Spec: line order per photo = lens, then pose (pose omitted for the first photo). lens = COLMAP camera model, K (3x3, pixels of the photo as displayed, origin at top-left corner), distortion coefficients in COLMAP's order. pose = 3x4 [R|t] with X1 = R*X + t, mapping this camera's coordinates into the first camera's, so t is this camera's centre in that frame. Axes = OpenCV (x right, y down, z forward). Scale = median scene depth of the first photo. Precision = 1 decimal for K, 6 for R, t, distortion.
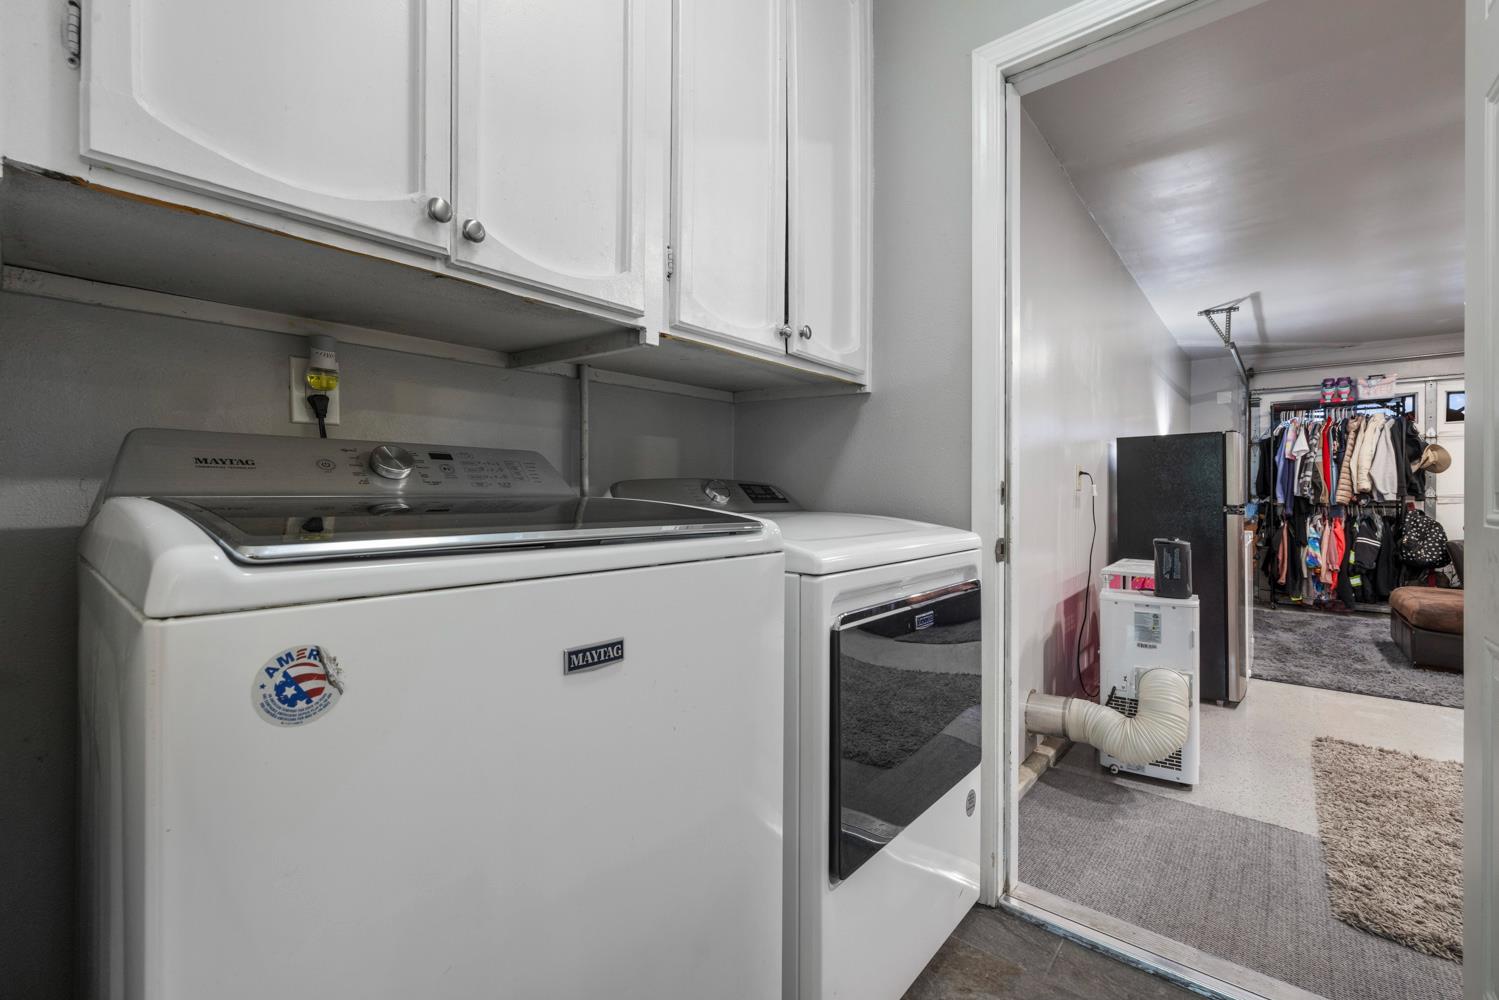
lens RADIAL K [[628.1, 0, 745.4], [0, 628.1, 492.5], [0, 0, 1]] dist [0.003262, -0.001594]
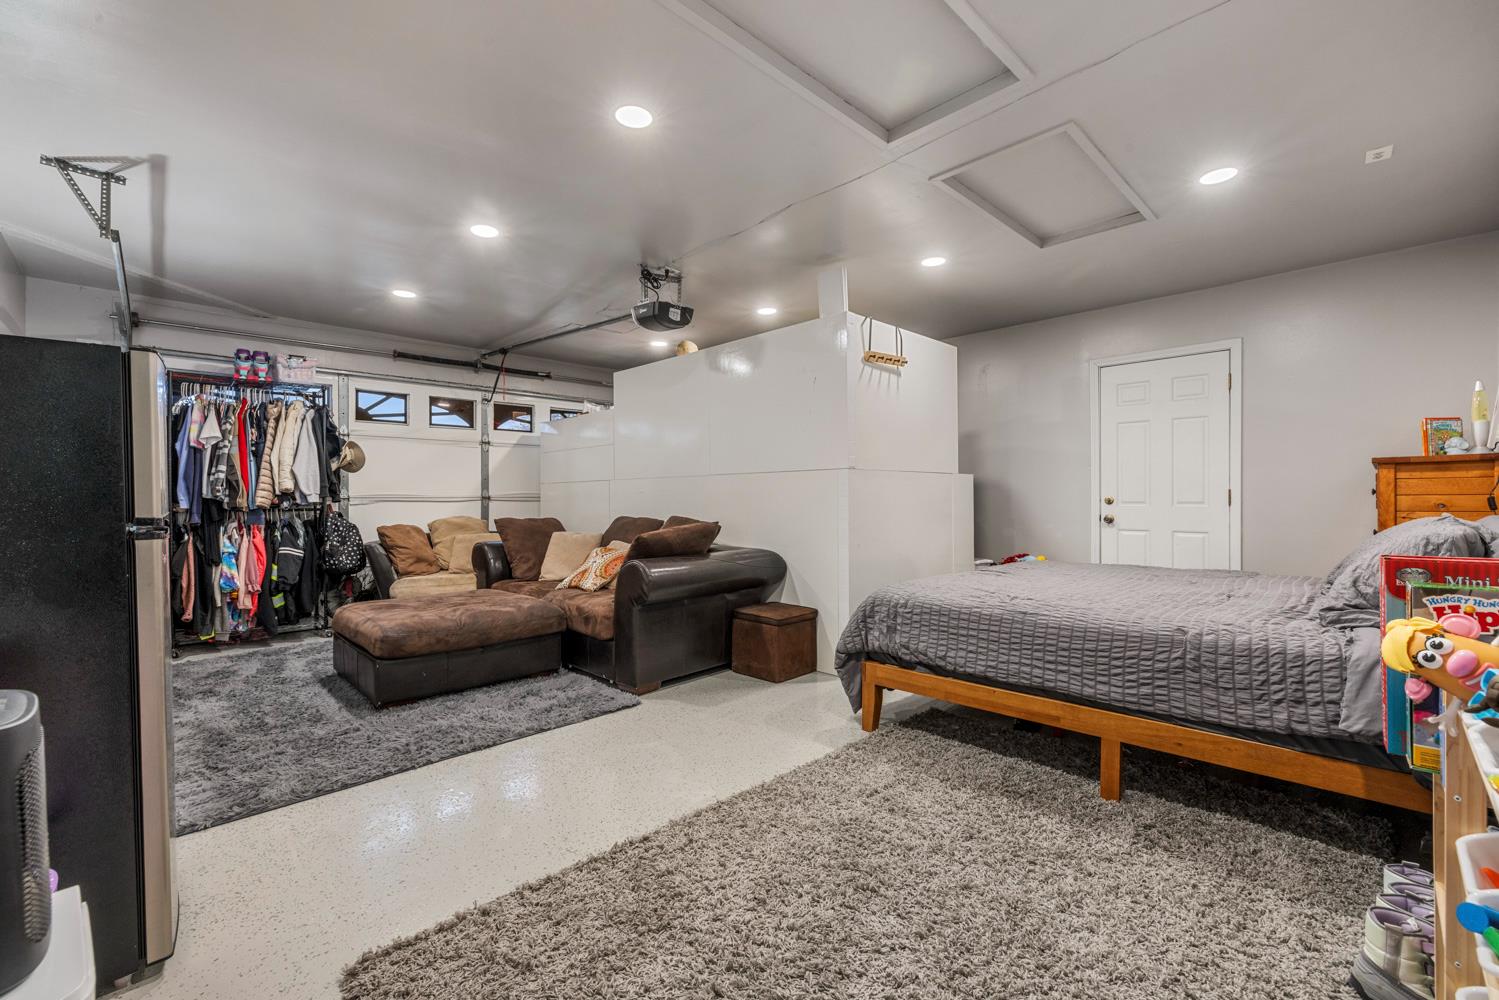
lens RADIAL K [[628.1, 0, 749.2], [0, 628.1, 498.0], [0, 0, 1]] dist [0.003262, -0.001594]
pose [[0.100379, -0.008958, 0.994909, 0.211961], [0.005694, 0.999948, 0.008429, 0.002698], [-0.994933, 0.004819, 0.100425, 0.301406]]
